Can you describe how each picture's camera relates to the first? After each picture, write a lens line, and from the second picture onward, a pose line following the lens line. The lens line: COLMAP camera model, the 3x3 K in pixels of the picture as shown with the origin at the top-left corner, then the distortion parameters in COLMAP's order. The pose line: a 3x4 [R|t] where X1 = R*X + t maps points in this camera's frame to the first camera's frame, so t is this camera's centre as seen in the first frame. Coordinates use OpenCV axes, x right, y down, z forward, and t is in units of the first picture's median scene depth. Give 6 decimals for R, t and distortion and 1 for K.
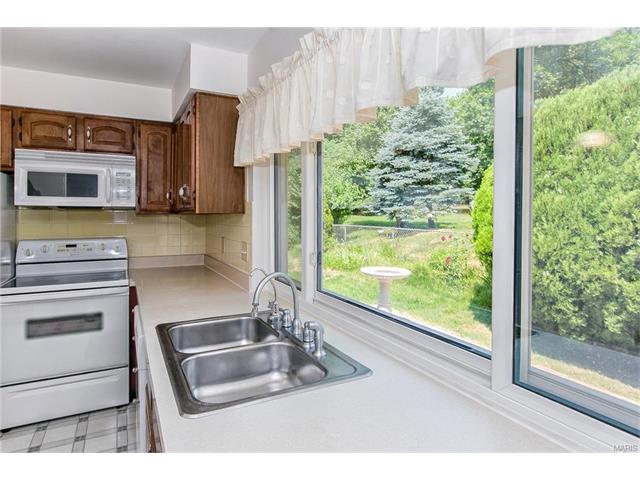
lens RADIAL K [[369.9, 0, 313.9], [0, 369.9, 216.5], [0, 0, 1]] dist [0.000772, -0.002434]
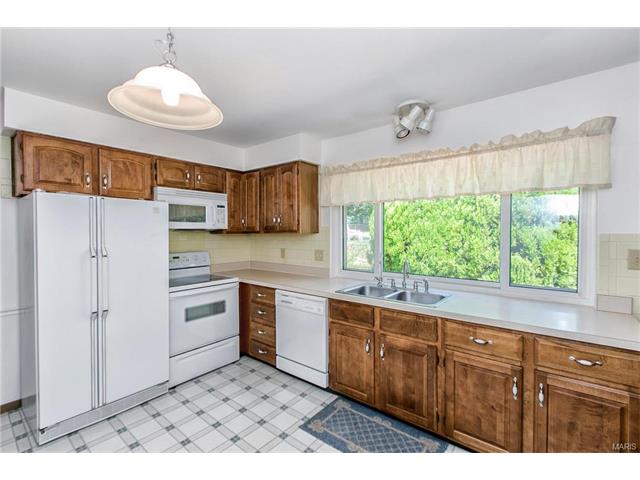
lens RADIAL K [[292.2, 0, 321.4], [0, 292.2, 238.7], [0, 0, 1]] dist [-0.001233, 0.000046]
pose [[0.914099, -0.016437, 0.405157, -0.673914], [0.009251, 0.999763, 0.019687, -0.008007], [-0.405385, -0.014248, 0.914035, -0.220532]]
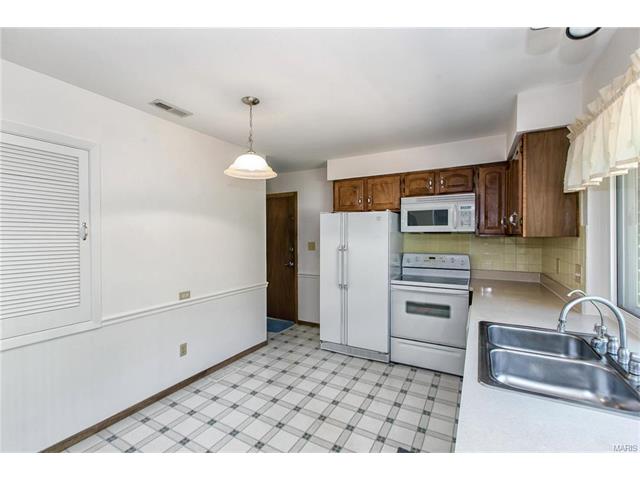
lens RADIAL K [[292.2, 0, 315.8], [0, 292.2, 237.6], [0, 0, 1]] dist [-0.001233, 0.000046]
pose [[0.549911, 0.002140, -0.835220, 0.082928], [0.001343, 0.999993, 0.003447, -0.009244], [0.835222, -0.003018, 0.549904, -0.051521]]
